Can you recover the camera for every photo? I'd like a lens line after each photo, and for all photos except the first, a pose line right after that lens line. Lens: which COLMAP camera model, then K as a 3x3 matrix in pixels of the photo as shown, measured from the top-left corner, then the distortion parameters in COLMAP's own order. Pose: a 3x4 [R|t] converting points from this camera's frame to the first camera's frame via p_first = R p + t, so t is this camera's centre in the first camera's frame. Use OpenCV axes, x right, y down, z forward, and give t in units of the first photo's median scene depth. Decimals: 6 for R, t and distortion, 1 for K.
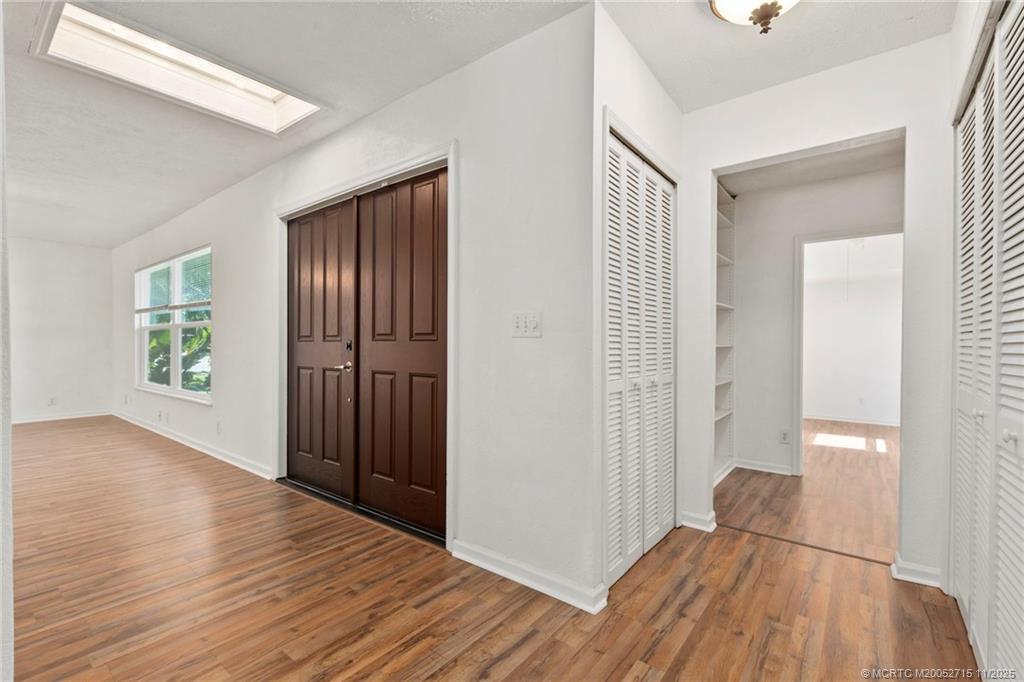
lens RADIAL K [[453.2, 0, 504.4], [0, 453.2, 341.2], [0, 0, 1]] dist [-0.003349, -0.000963]
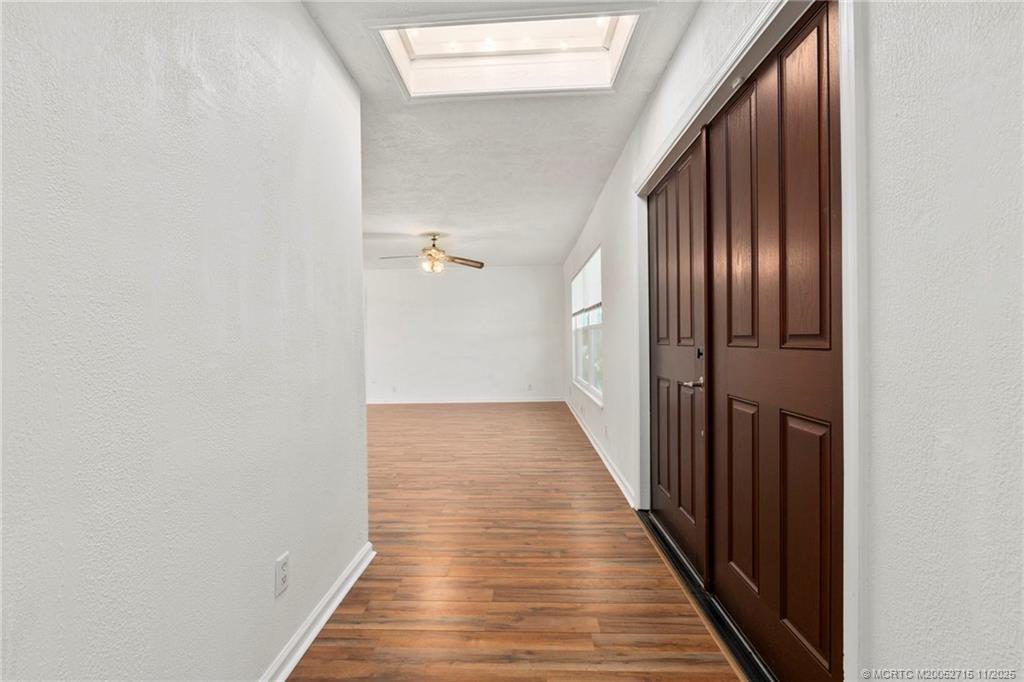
lens RADIAL K [[453.2, 0, 504.4], [0, 453.2, 341.2], [0, 0, 1]] dist [-0.003349, -0.000963]
pose [[0.594738, -0.008353, -0.803876, 0.025415], [0.020800, 0.999771, 0.005000, -0.017478], [0.803650, -0.019695, 0.594776, 0.367254]]
